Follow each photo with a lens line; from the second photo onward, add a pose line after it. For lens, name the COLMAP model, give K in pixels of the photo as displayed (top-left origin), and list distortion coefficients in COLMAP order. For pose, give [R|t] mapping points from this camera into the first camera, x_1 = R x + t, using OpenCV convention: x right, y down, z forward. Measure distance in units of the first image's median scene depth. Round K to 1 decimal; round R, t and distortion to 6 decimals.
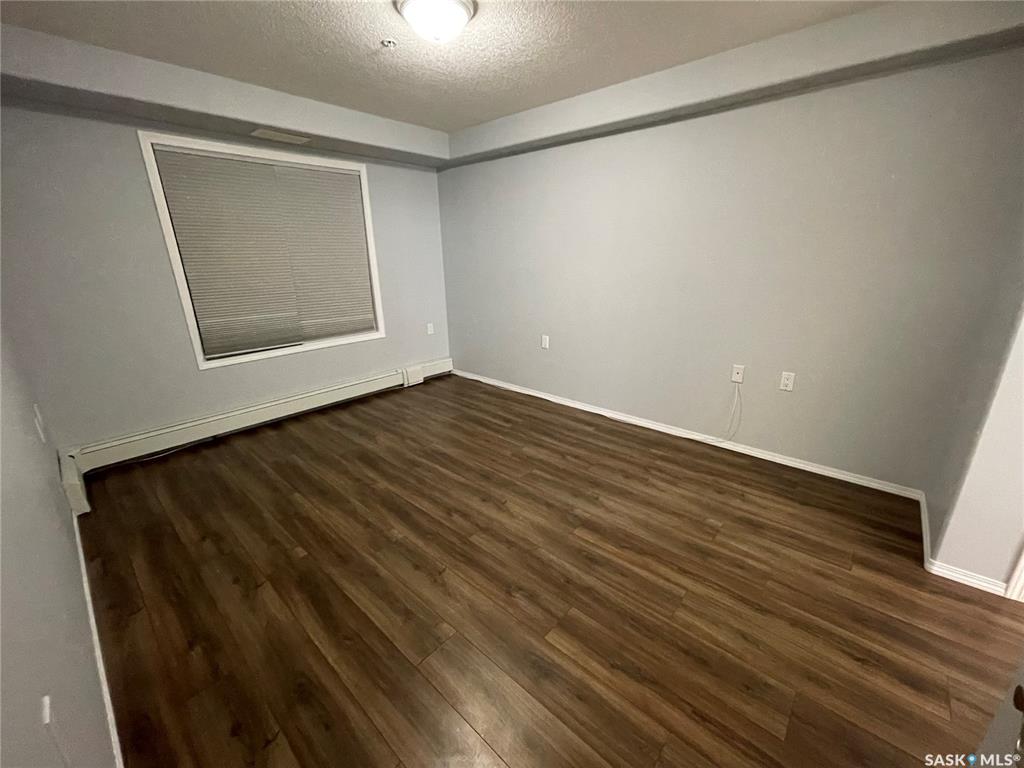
lens RADIAL K [[412.7, 0, 515.0], [0, 412.7, 385.9], [0, 0, 1]] dist [-0.003128, -0.000408]
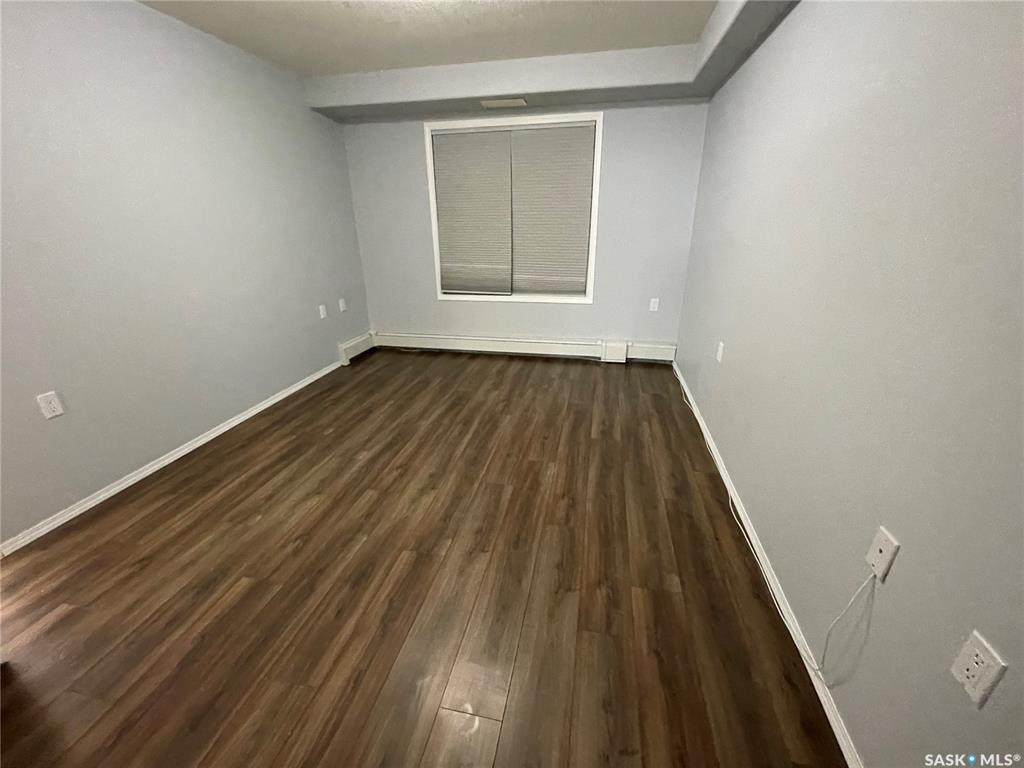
lens RADIAL K [[412.7, 0, 510.7], [0, 412.7, 385.8], [0, 0, 1]] dist [-0.003128, -0.000408]
pose [[0.497480, 0.333818, -0.800674, 0.611979], [-0.262219, 0.937683, 0.228016, -0.161568], [0.826895, 0.096519, 0.554012, 0.508068]]
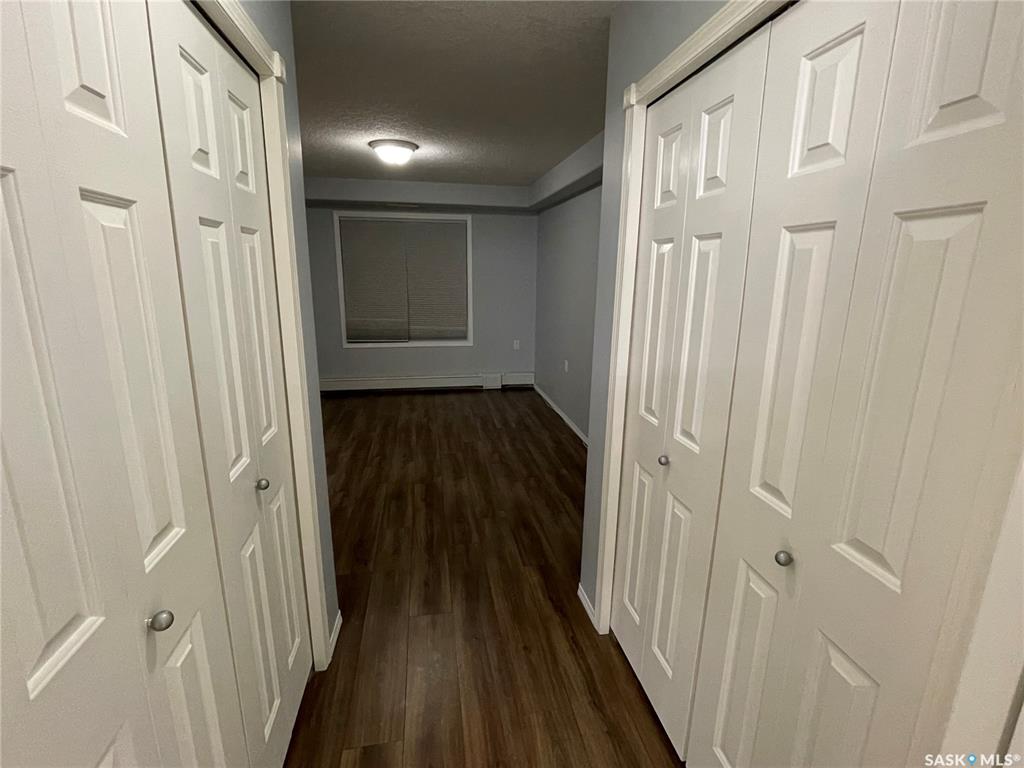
lens RADIAL K [[478.7, 0, 514.9], [0, 478.7, 385.8], [0, 0, 1]] dist [0.003584, 0.000216]
pose [[0.791101, 0.165036, -0.589001, 0.981012], [-0.209166, 0.977856, -0.006943, -0.024306], [0.574812, 0.128691, 0.808103, -0.121031]]
